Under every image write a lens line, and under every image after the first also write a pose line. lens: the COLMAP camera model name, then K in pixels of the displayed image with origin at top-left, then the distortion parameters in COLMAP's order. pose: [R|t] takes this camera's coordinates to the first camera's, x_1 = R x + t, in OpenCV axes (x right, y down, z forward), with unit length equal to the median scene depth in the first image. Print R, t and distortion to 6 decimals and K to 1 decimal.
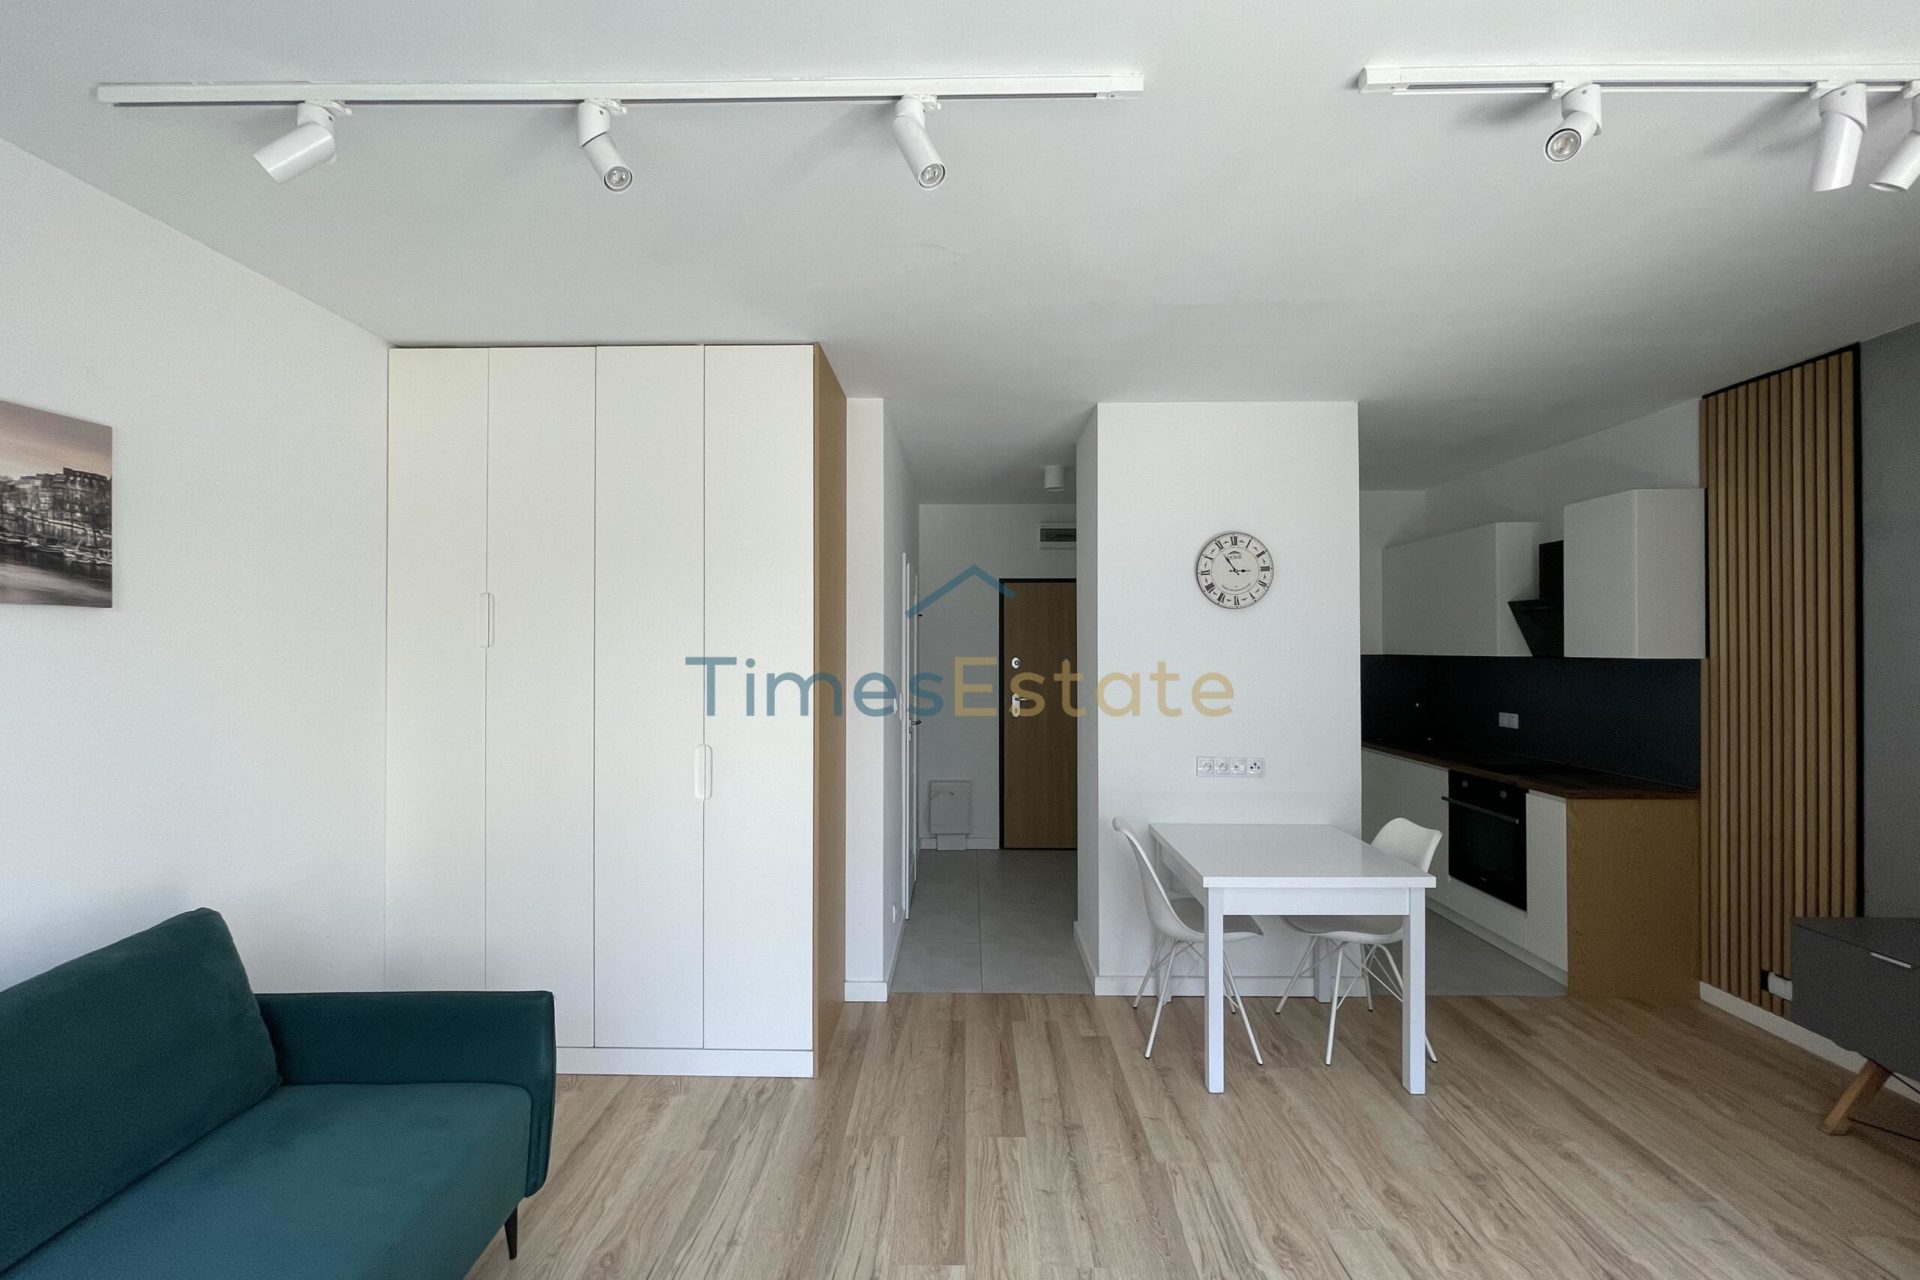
lens RADIAL K [[776.5, 0, 960.0], [0, 776.5, 640.0], [0, 0, 1]] dist [-0.001264, -0.000042]
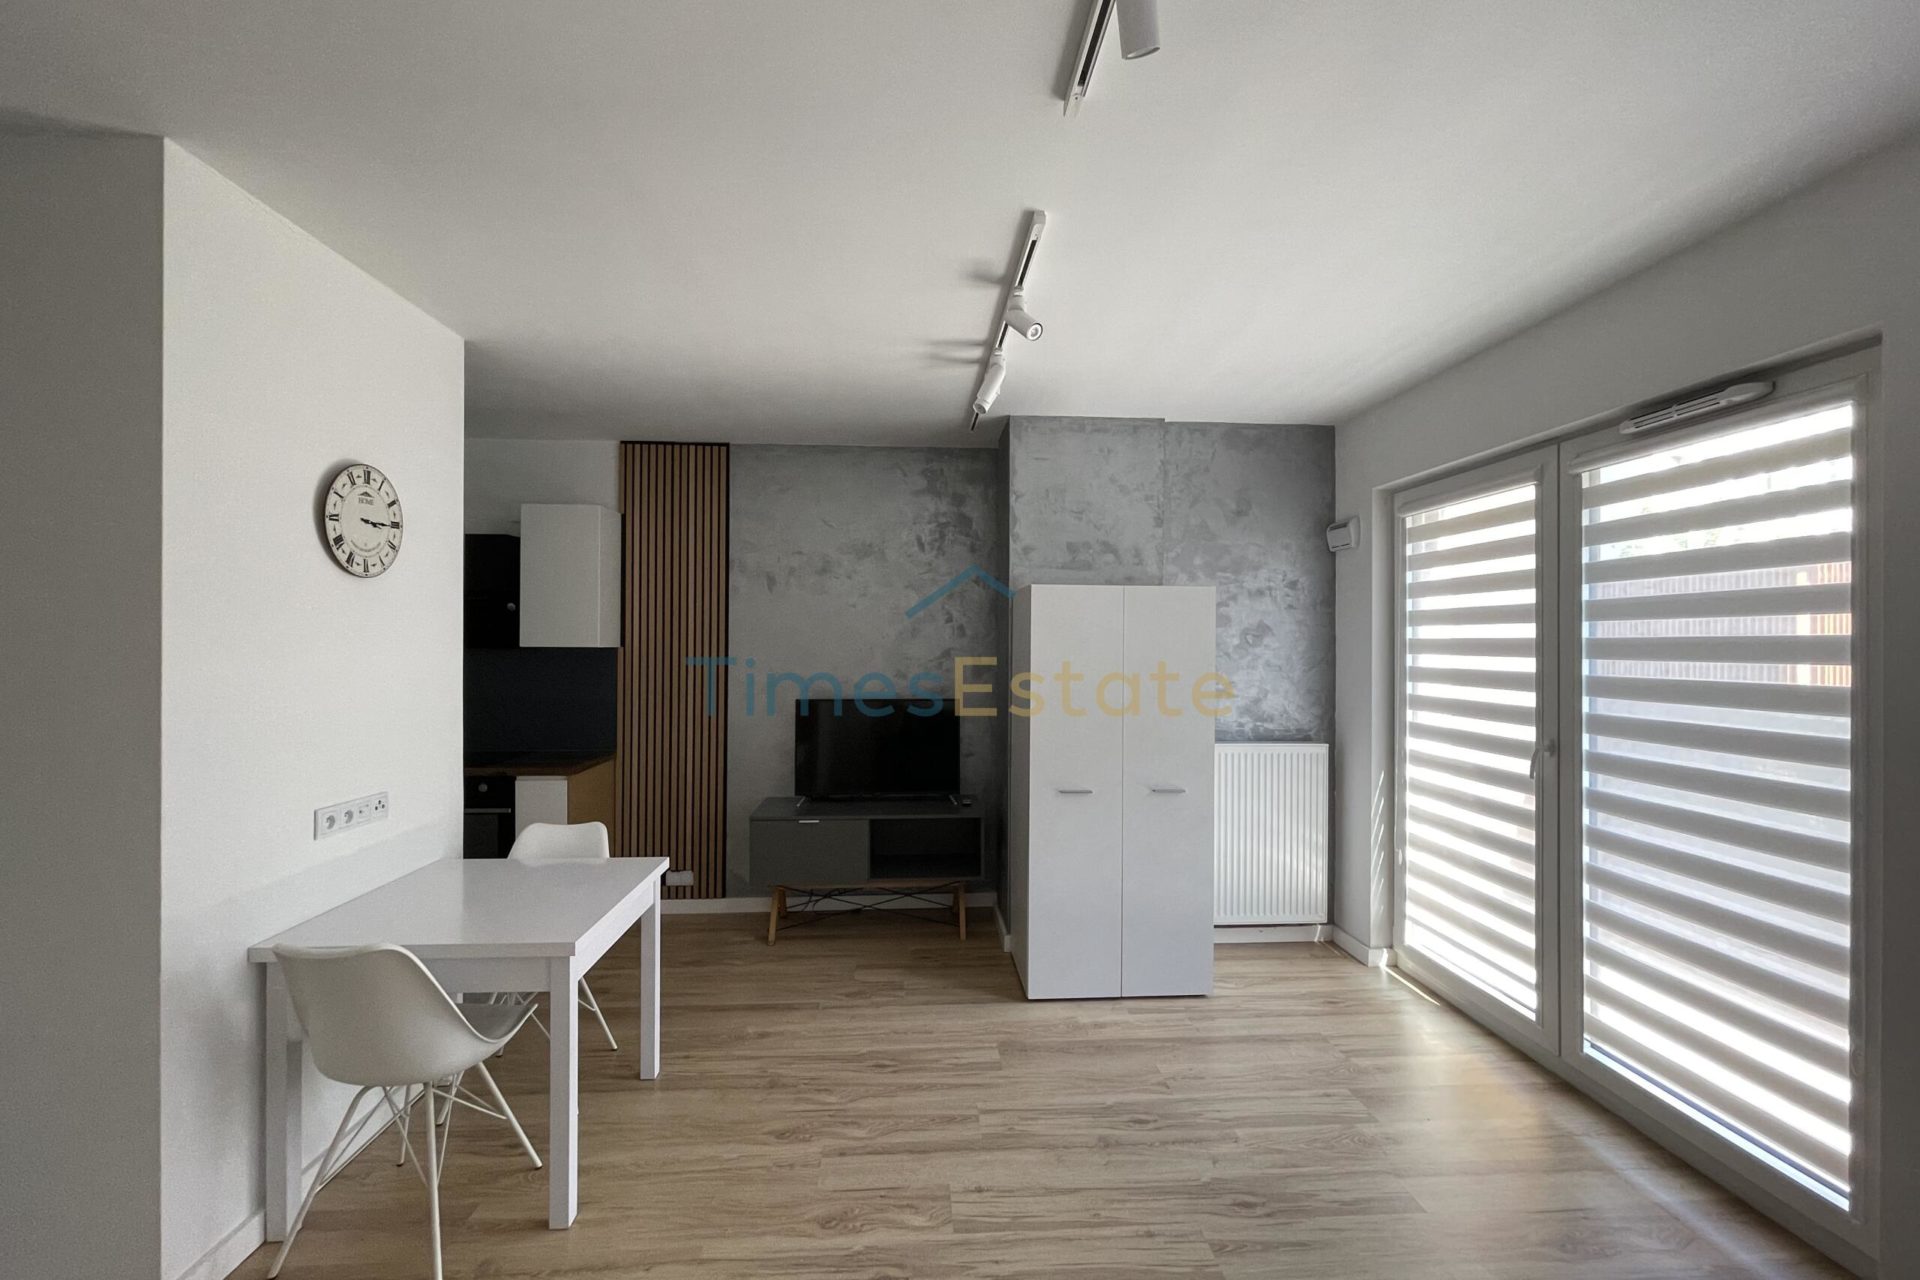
lens RADIAL K [[780.7, 0, 960.0], [0, 780.7, 640.0], [0, 0, 1]] dist [0.000077, 0.000099]
pose [[-0.078541, 0.002730, 0.996907, -0.441546], [-0.013974, 0.999895, -0.003839, 0.011164], [-0.996813, -0.014232, -0.078495, 0.658238]]
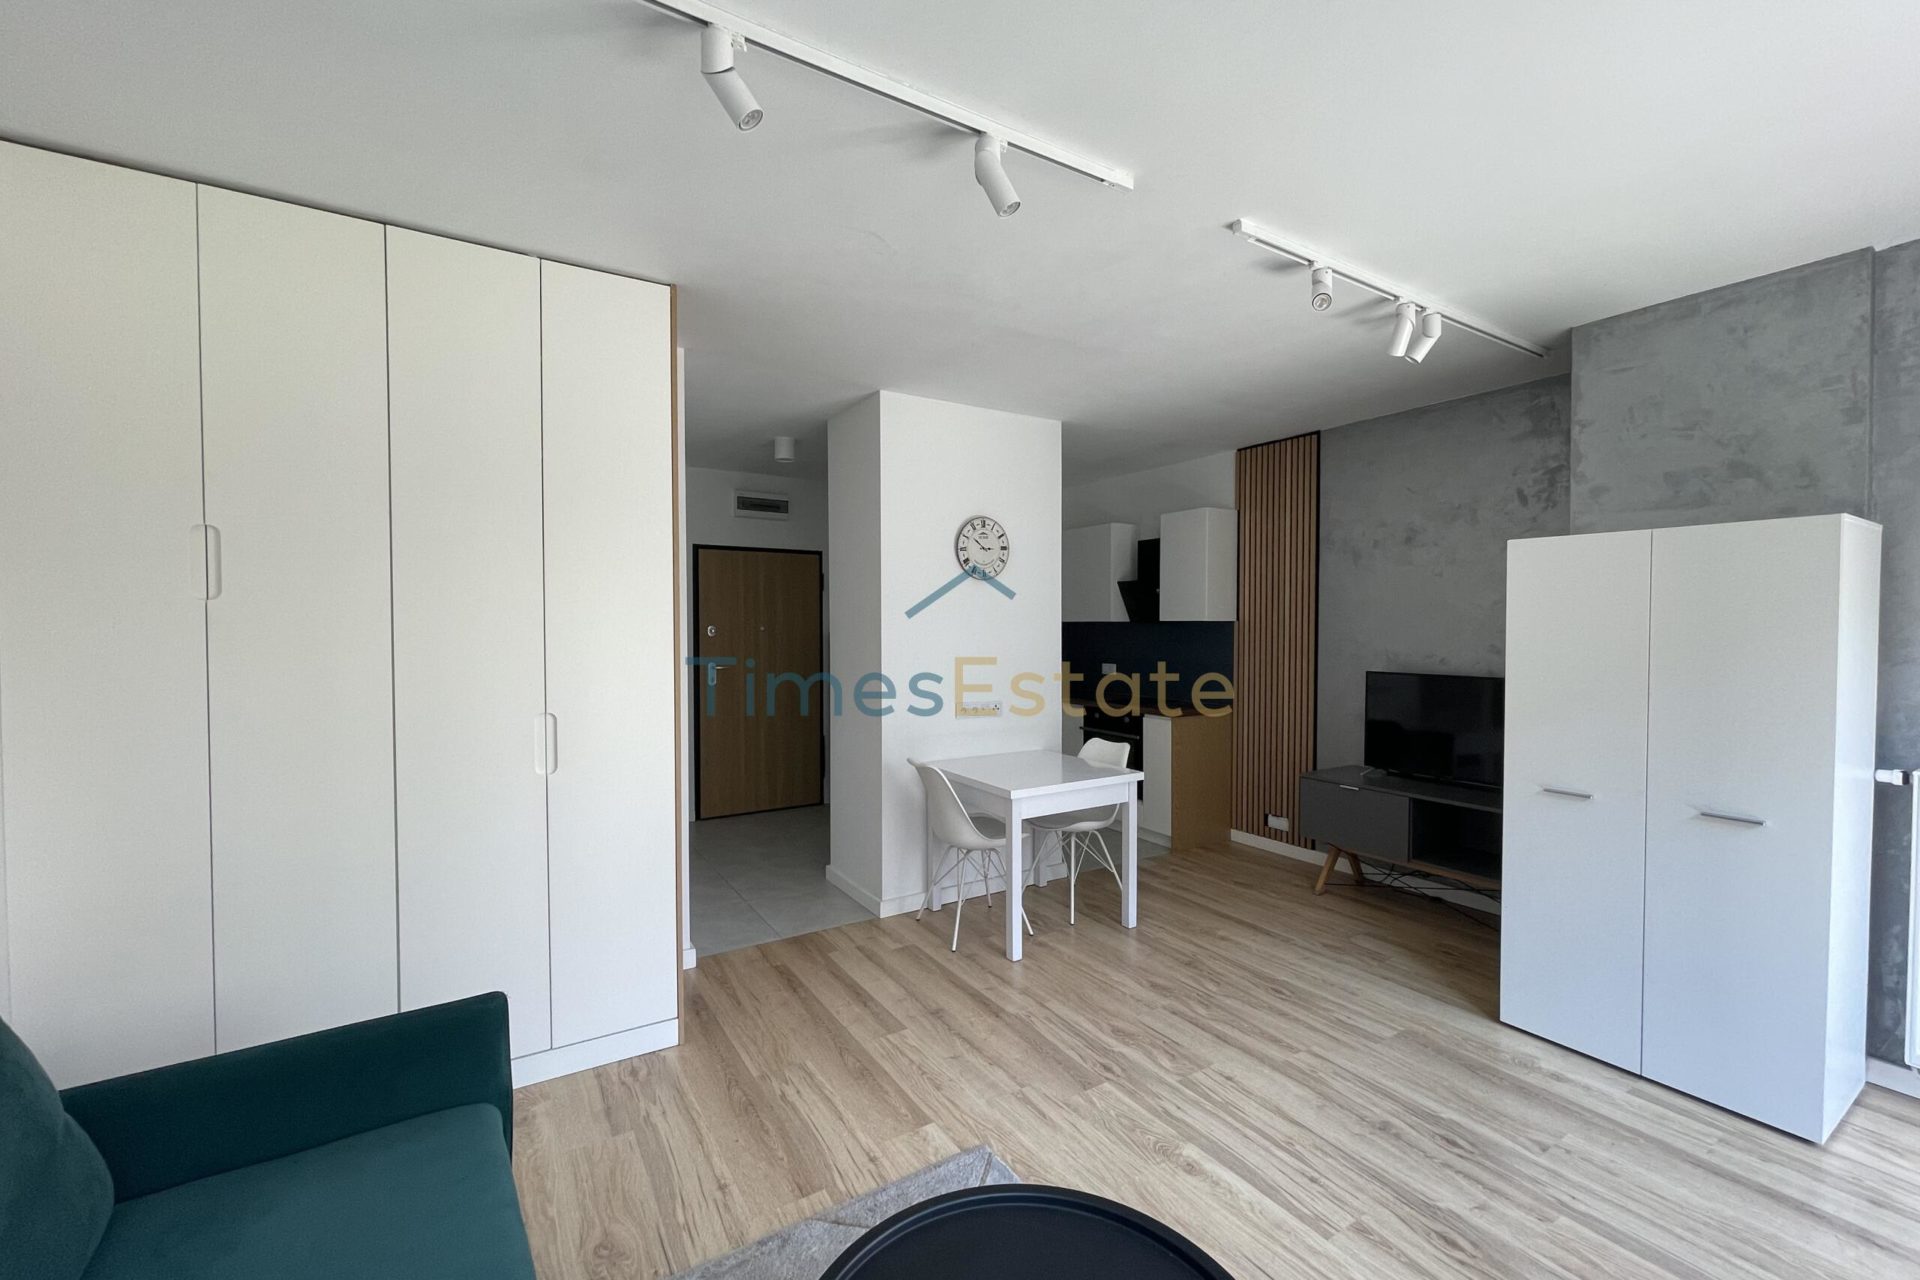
lens RADIAL K [[776.5, 0, 960.0], [0, 776.5, 640.0], [0, 0, 1]] dist [-0.001264, -0.000042]
pose [[0.840825, -0.012729, 0.541158, -0.408051], [-0.003275, 0.999586, 0.028601, 0.023329], [-0.541298, -0.025821, 0.840435, -0.001277]]
